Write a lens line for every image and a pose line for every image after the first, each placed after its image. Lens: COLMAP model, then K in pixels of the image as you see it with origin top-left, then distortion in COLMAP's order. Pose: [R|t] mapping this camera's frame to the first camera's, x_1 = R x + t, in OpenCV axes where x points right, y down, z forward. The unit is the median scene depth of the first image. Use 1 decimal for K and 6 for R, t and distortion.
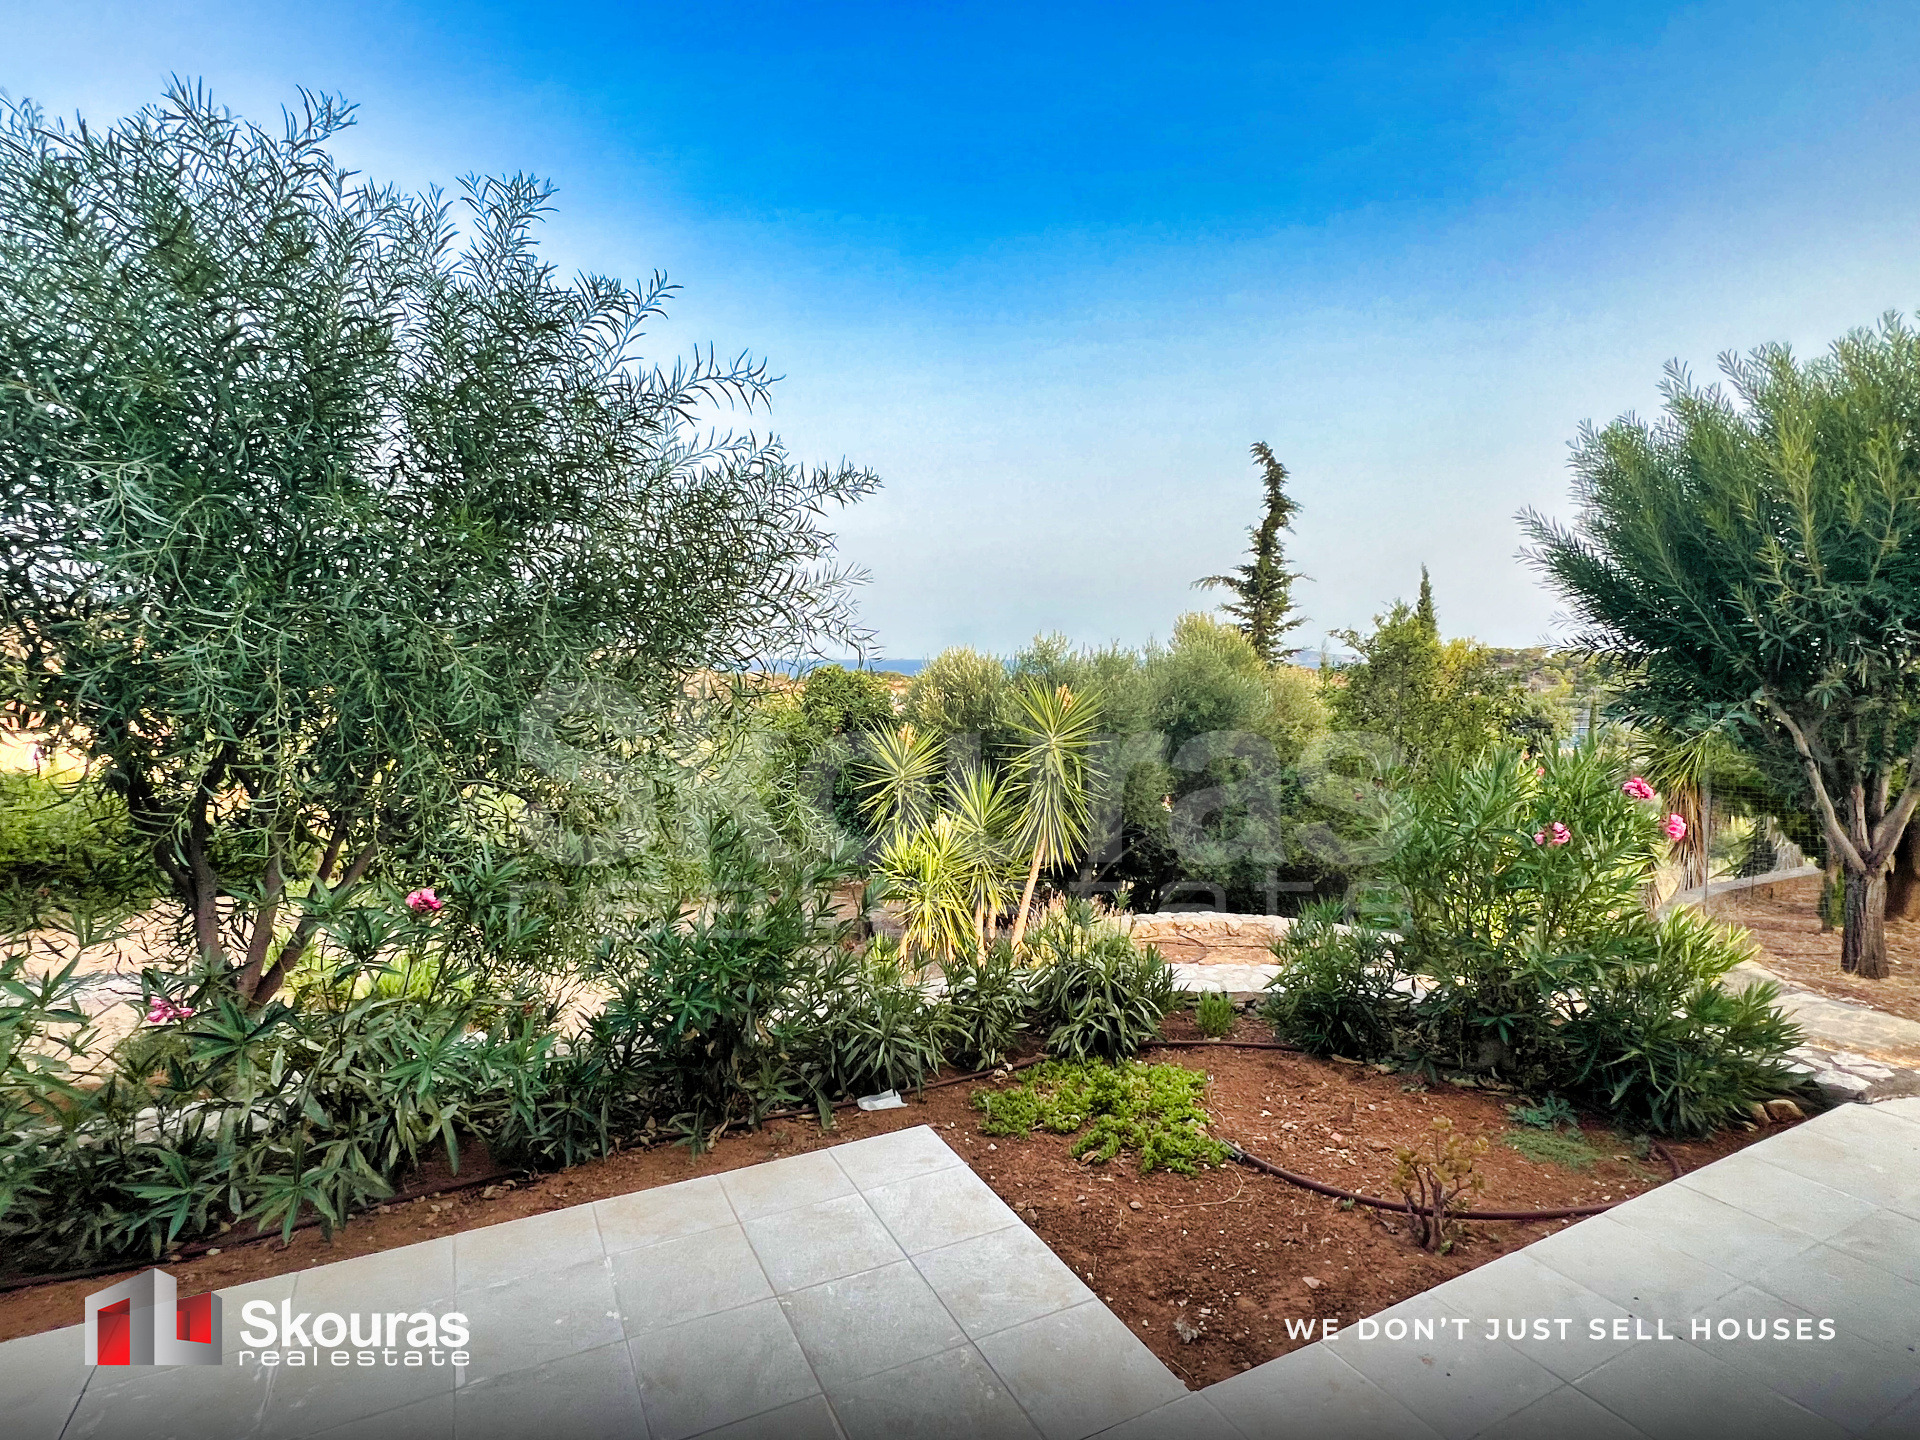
lens RADIAL K [[996.6, 0, 957.5], [0, 996.6, 718.7], [0, 0, 1]] dist [-0.002331, 0.000842]
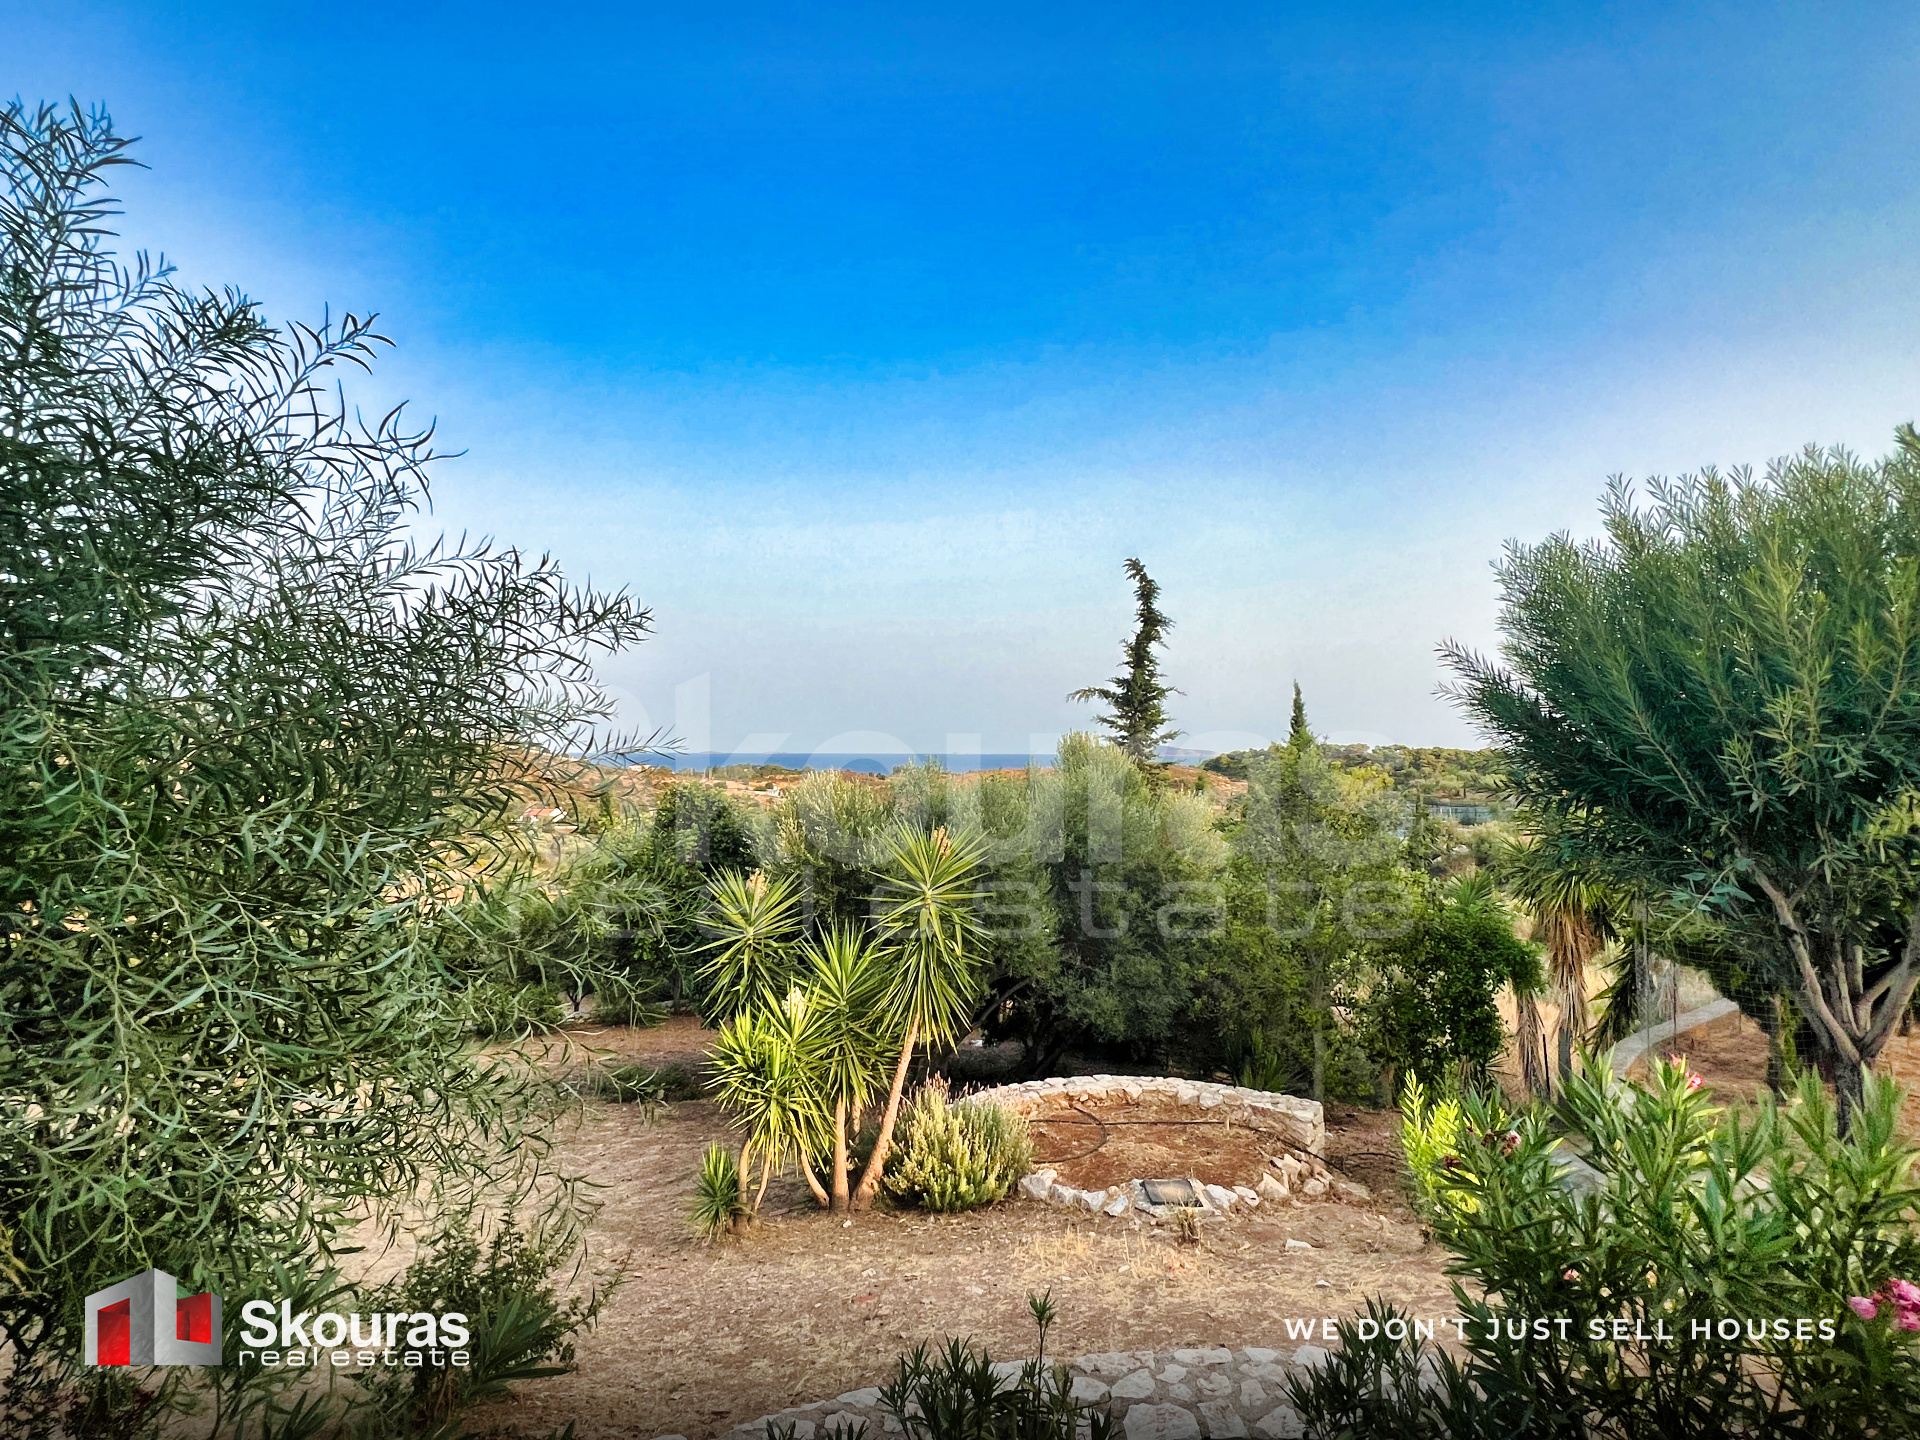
lens RADIAL K [[996.6, 0, 957.5], [0, 996.6, 718.7], [0, 0, 1]] dist [-0.002331, 0.000842]
pose [[0.992318, 0.007420, 0.123490, 0.013804], [0.005549, 0.994526, -0.104345, -0.037290], [-0.123589, 0.104228, 0.986845, 0.136221]]
